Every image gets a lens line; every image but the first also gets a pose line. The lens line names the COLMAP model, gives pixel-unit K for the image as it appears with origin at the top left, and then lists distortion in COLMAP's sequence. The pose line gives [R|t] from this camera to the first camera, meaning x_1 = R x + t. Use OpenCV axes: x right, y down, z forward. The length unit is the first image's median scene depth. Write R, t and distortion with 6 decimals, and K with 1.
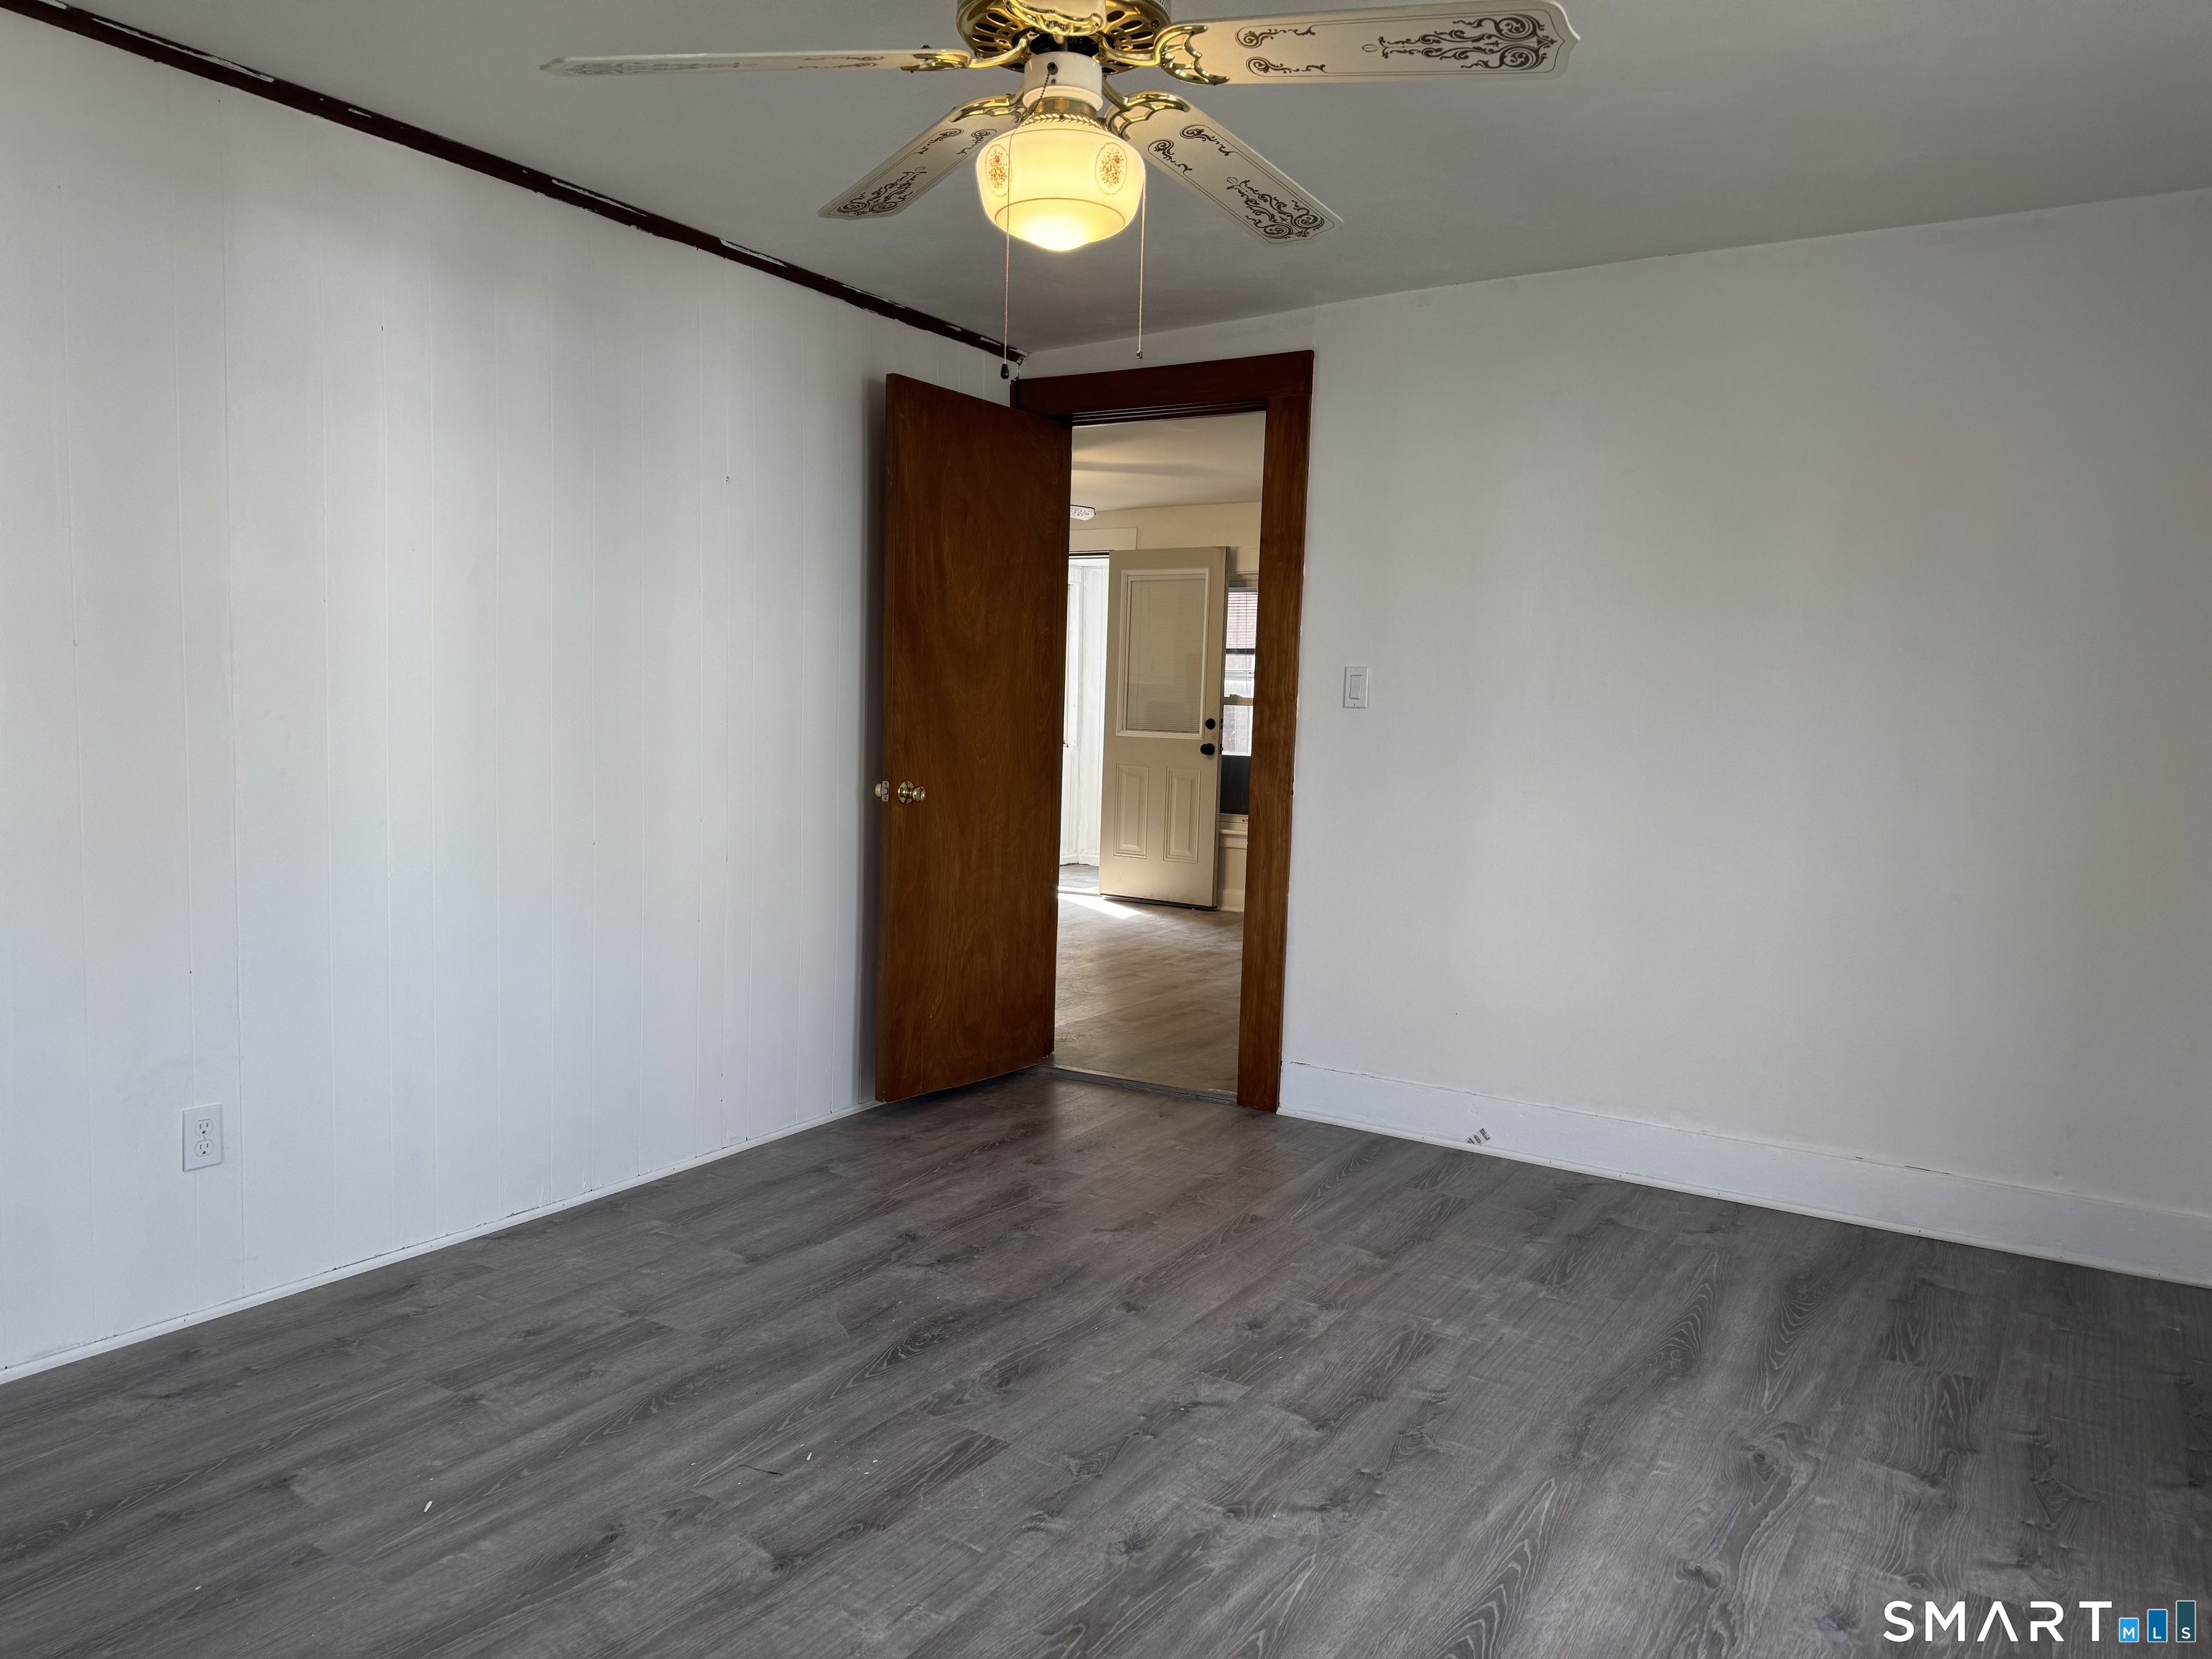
lens RADIAL K [[1551.0, 0, 1108.6], [0, 1551.0, 797.3], [0, 0, 1]] dist [0.104662, -0.142728]
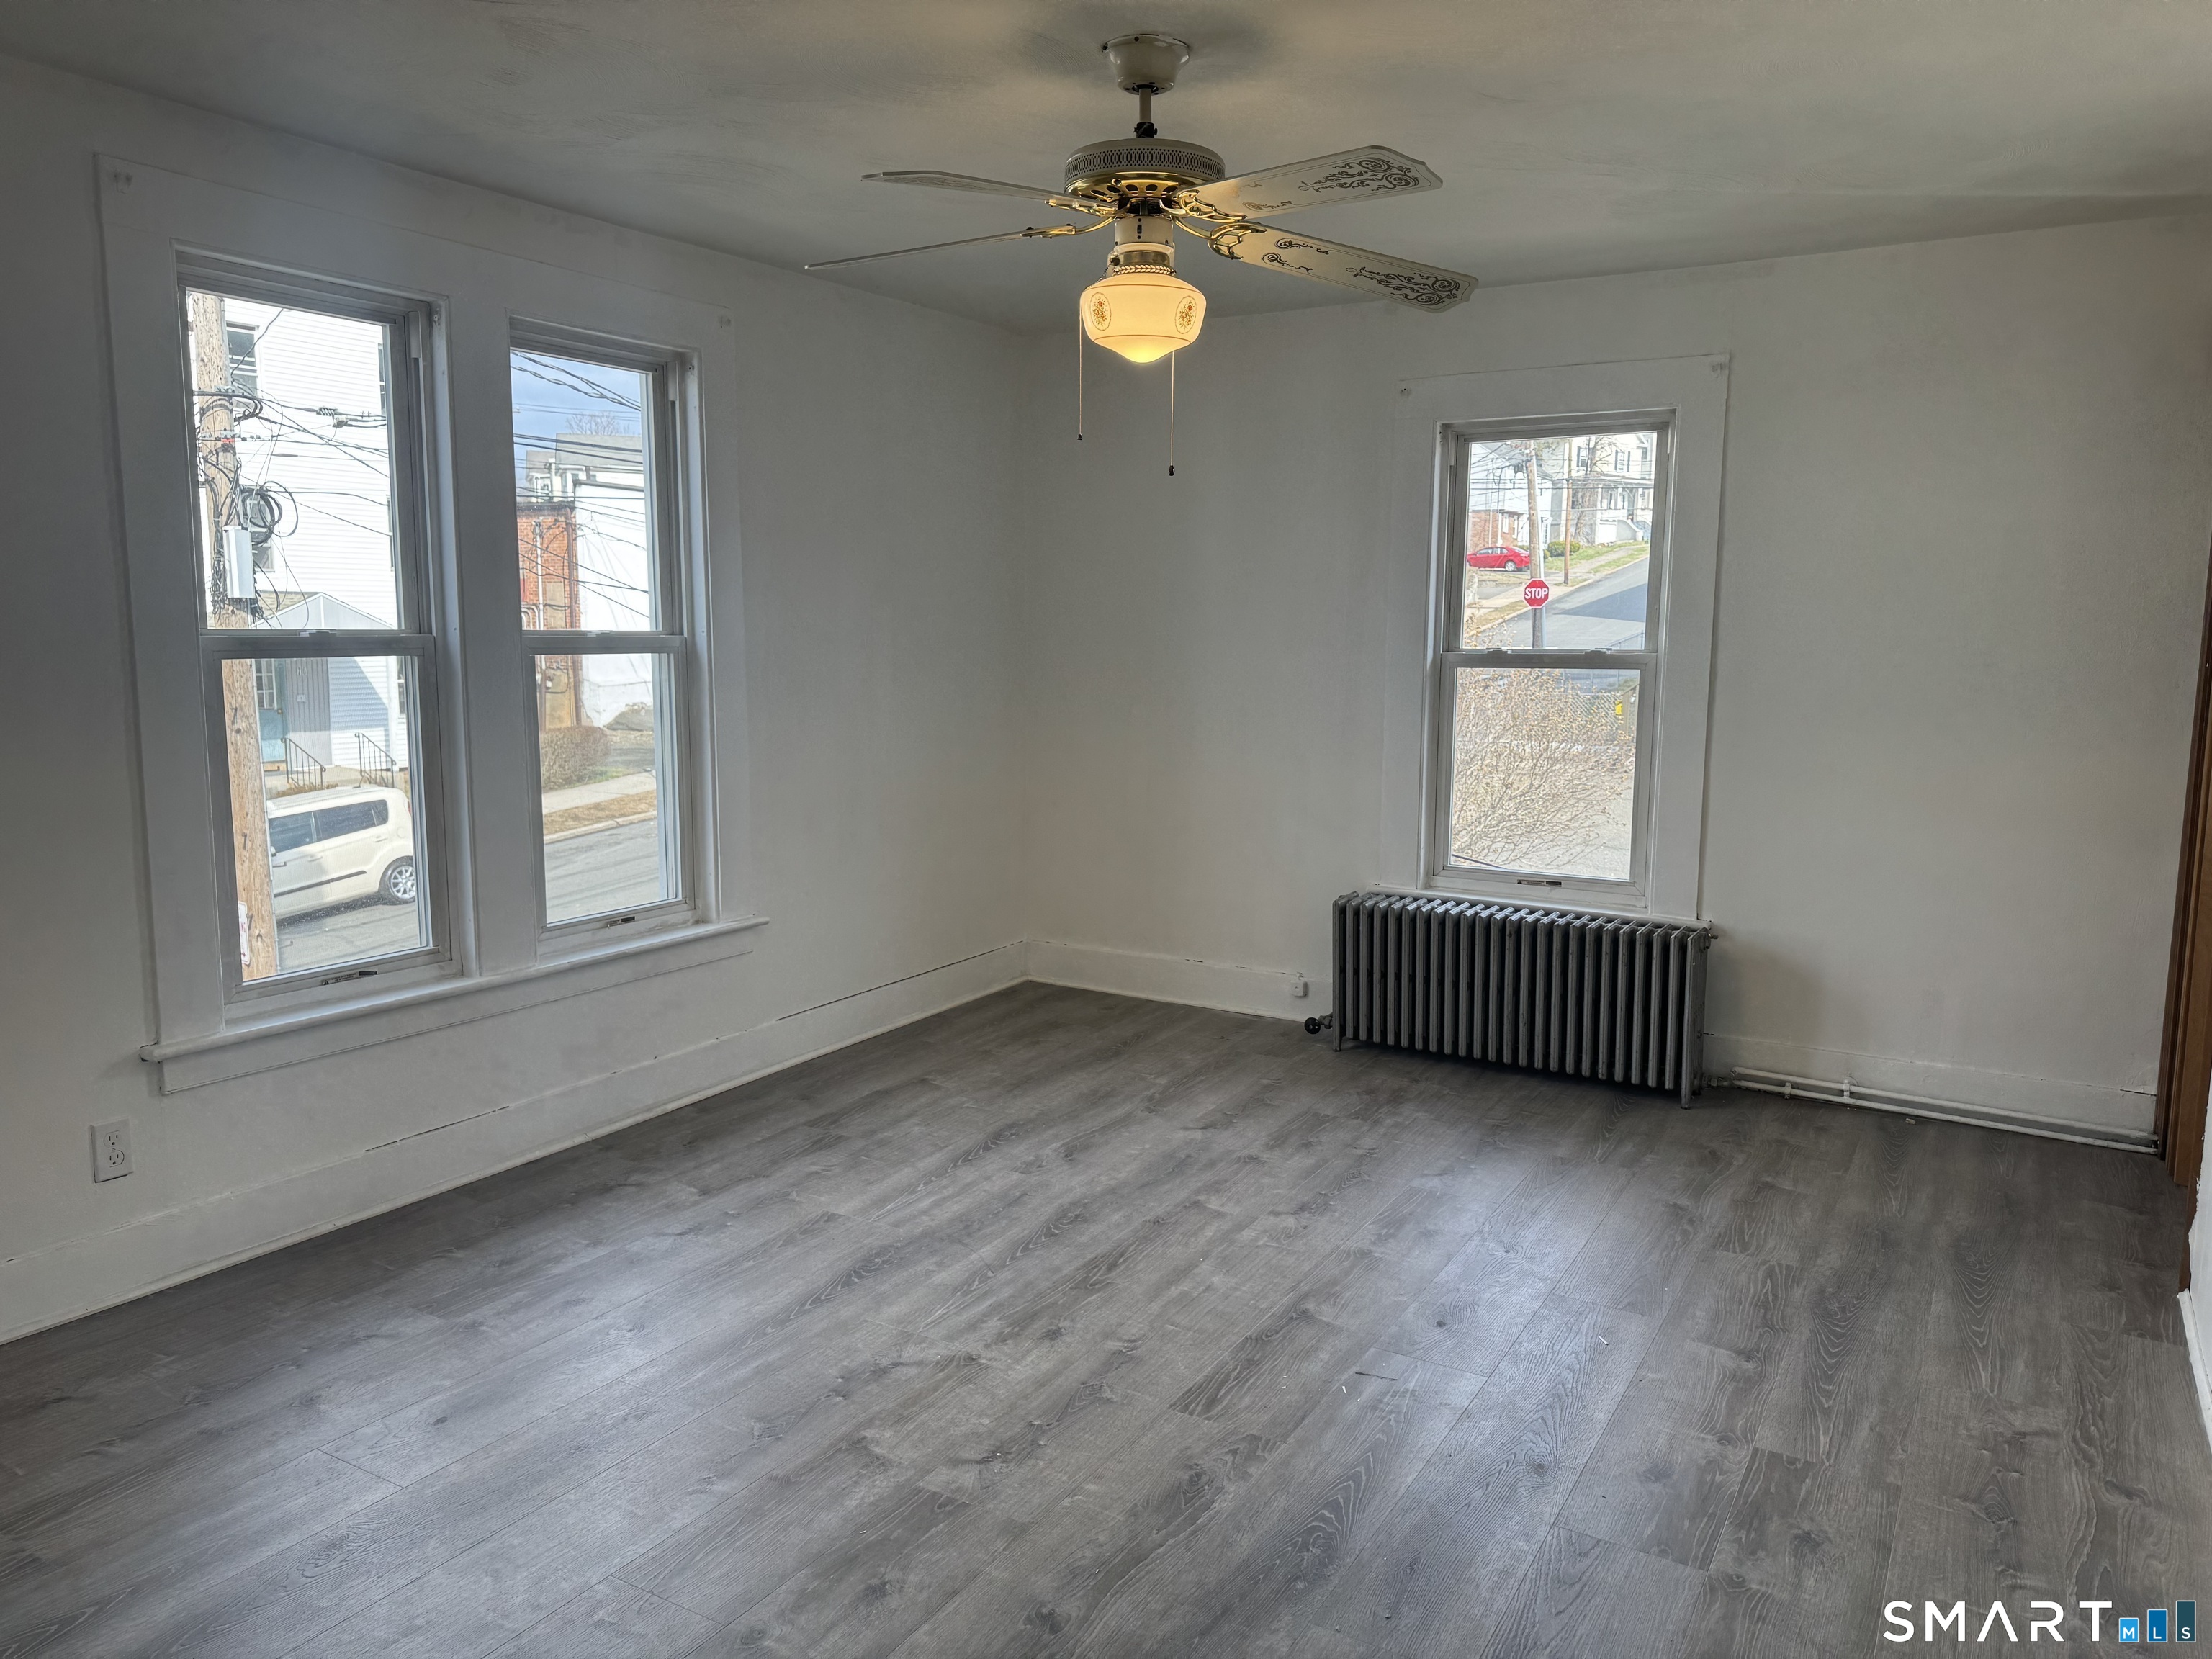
lens RADIAL K [[1551.0, 0, 1108.6], [0, 1551.0, 797.3], [0, 0, 1]] dist [0.104662, -0.142728]
pose [[-0.998832, -0.029668, -0.038127, 0.027677], [-0.035822, 0.984357, 0.172505, -0.158889], [0.032413, 0.173670, -0.984270, 1.789991]]
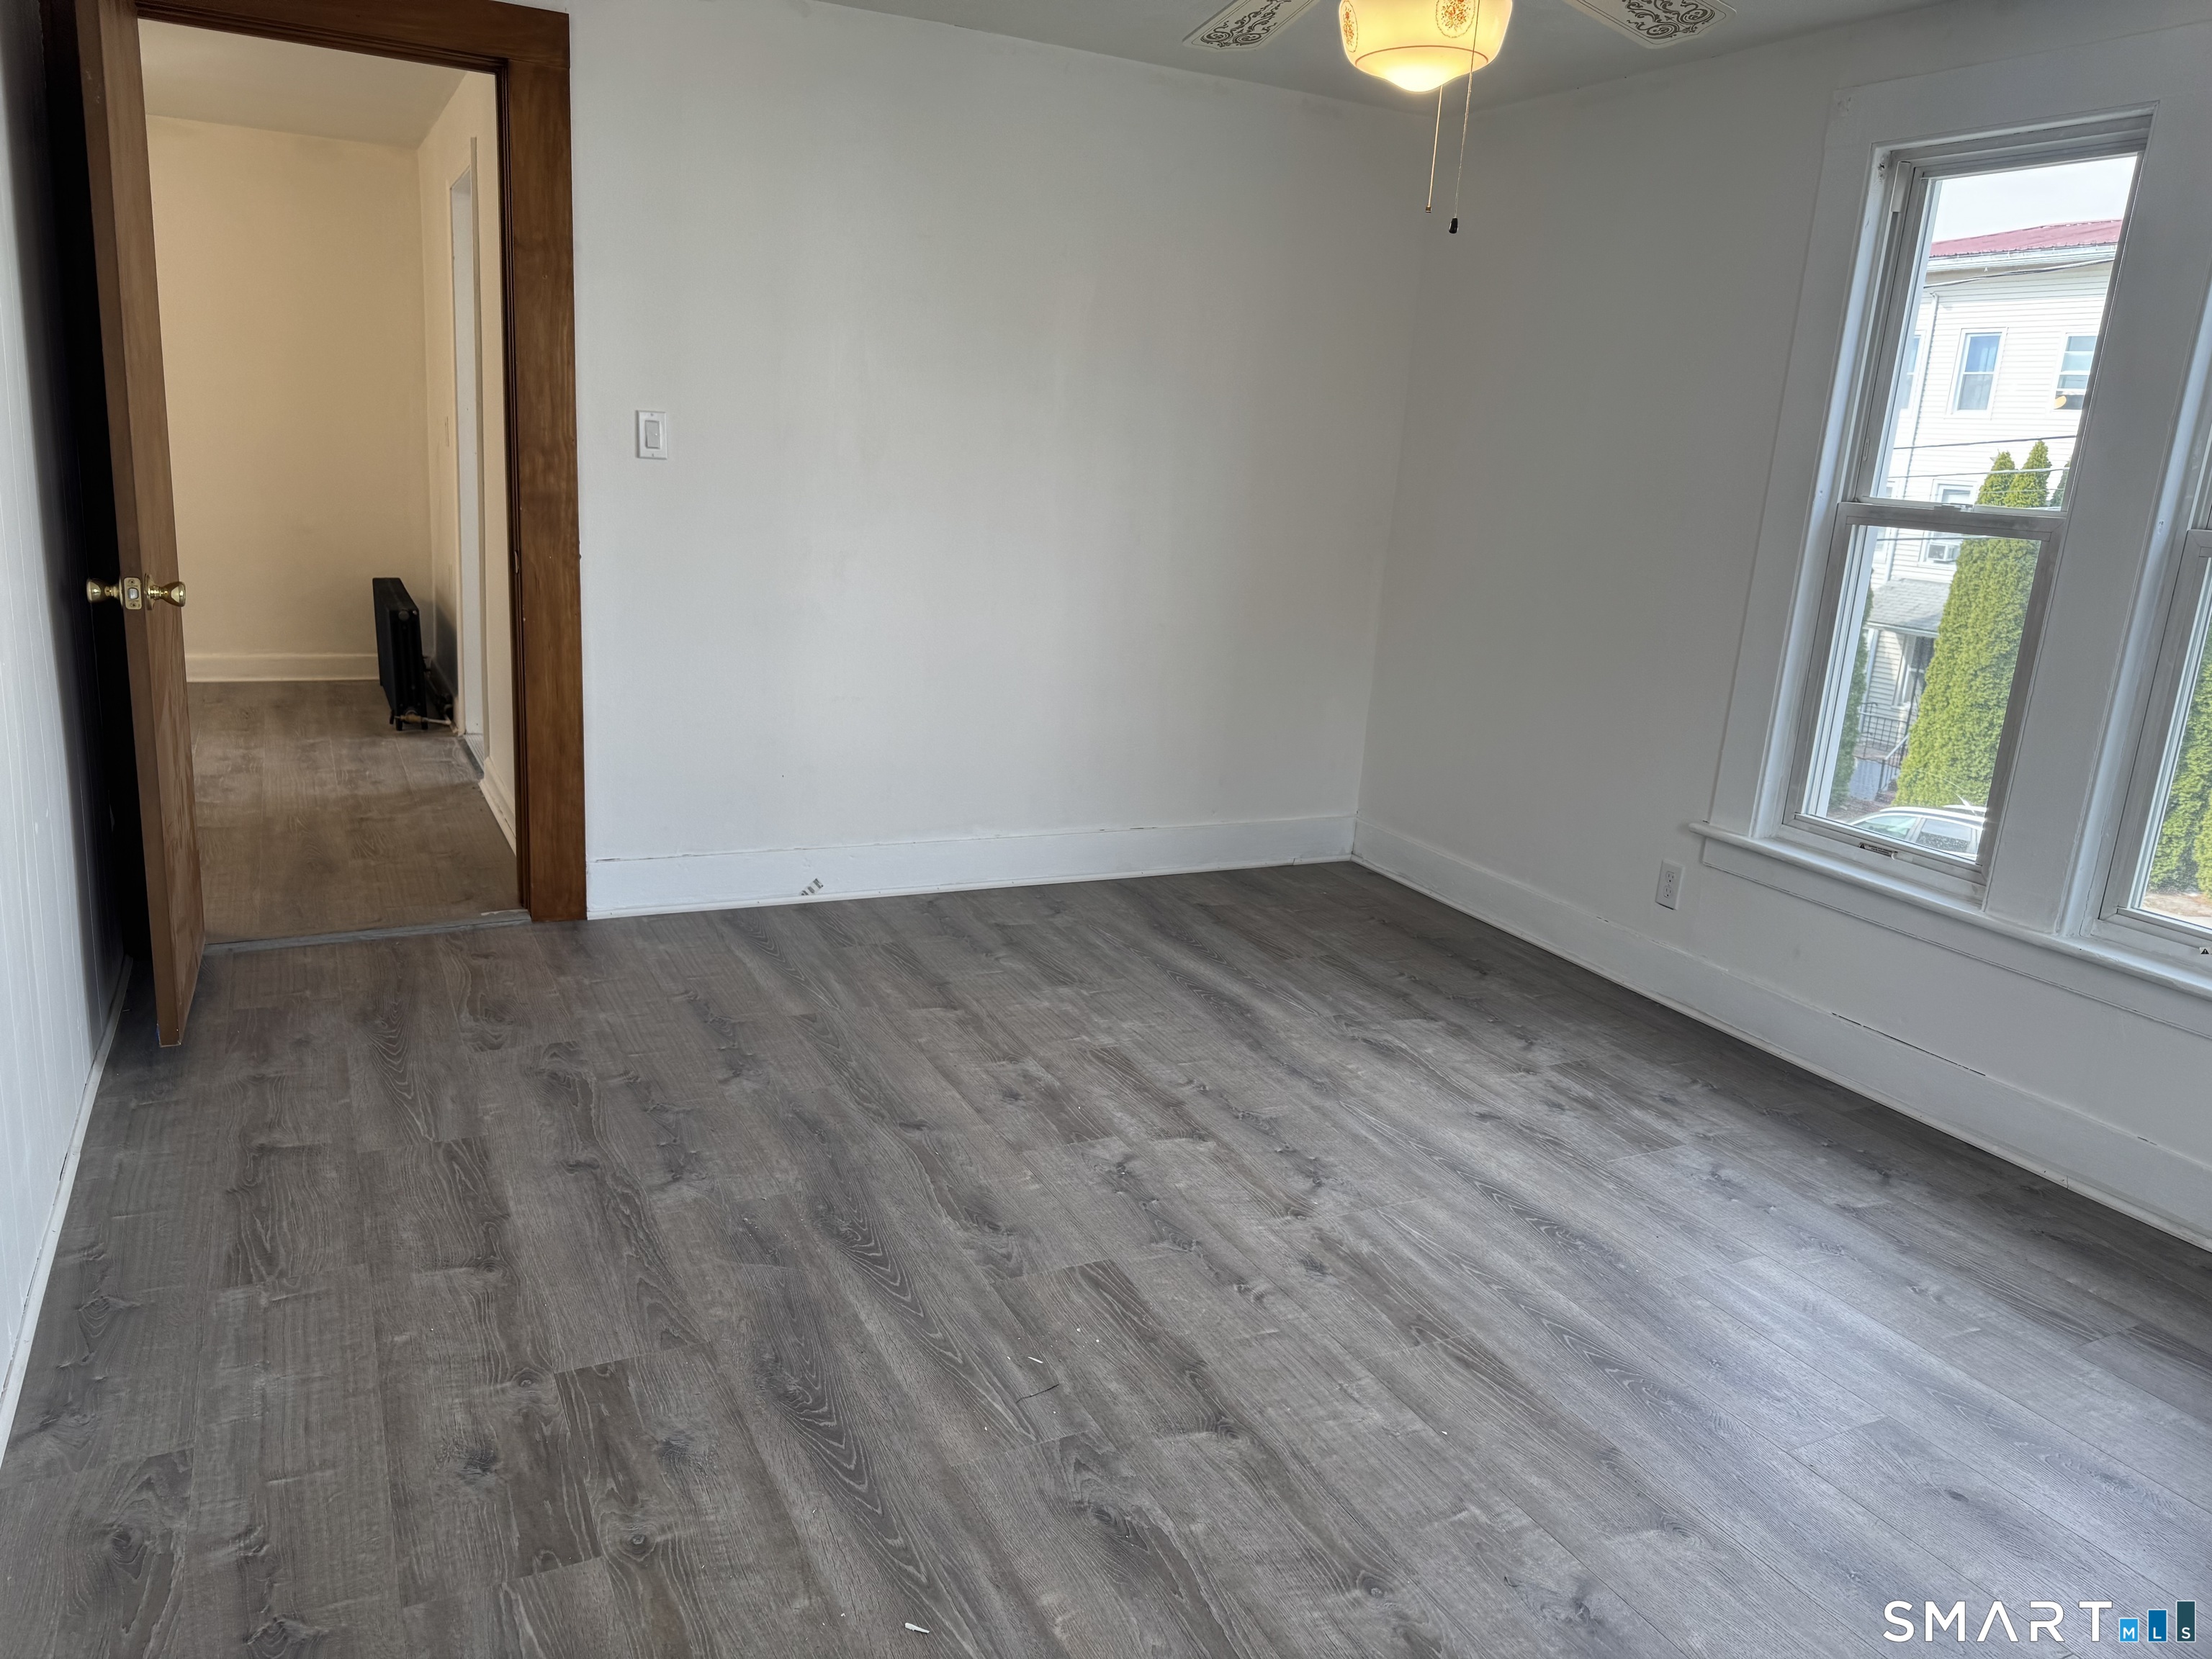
lens RADIAL K [[1551.0, 0, 1108.6], [0, 1551.0, 797.3], [0, 0, 1]] dist [0.104662, -0.142728]
pose [[0.509642, -0.185035, 0.840254, -0.789044], [0.003561, 0.977046, 0.212998, -0.094325], [-0.860379, -0.105560, 0.498603, 0.474631]]
